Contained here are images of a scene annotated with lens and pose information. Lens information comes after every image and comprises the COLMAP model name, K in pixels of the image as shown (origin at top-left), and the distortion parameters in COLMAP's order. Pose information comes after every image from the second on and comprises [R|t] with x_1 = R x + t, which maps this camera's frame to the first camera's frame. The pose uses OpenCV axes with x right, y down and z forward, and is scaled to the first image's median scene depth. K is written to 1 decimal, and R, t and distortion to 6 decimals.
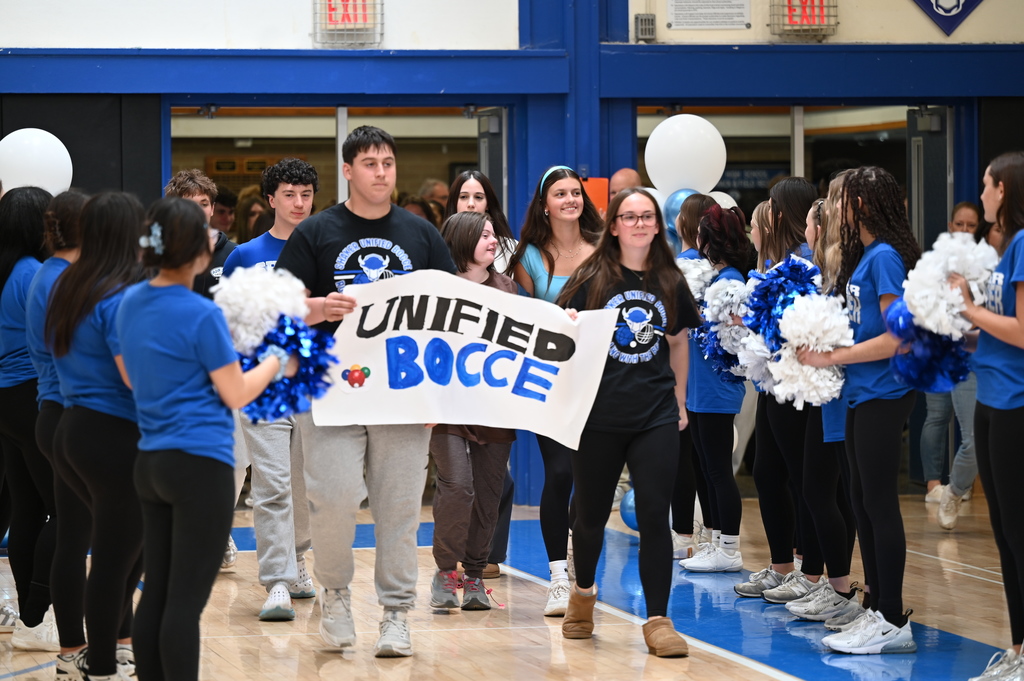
lens RADIAL K [[3789.3, 0, 512.1], [0, 3789.3, 340.5], [0, 0, 1]] dist [-0.108905, 0.000000]
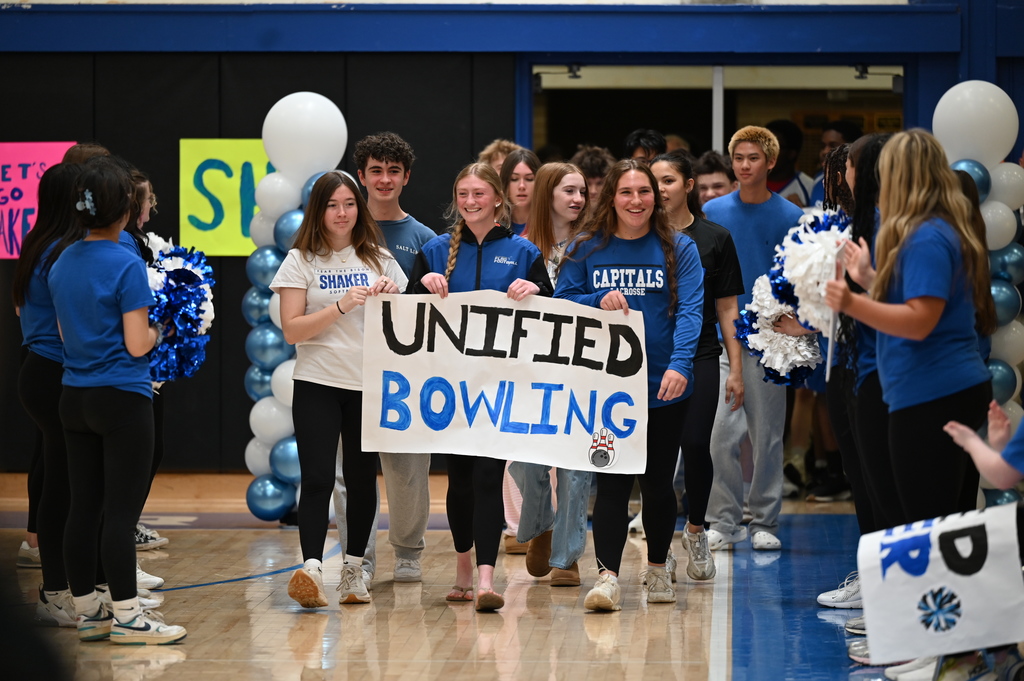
lens RADIAL K [[5917.9, 0, 512.0], [0, 5917.9, 340.2], [0, 0, 1]] dist [-0.057455, 0.000000]
pose [[0.958409, 0.015965, -0.284950, 0.344138], [-0.017526, 0.999842, -0.002930, 0.011411], [0.284858, 0.007802, 0.958538, -0.432255]]
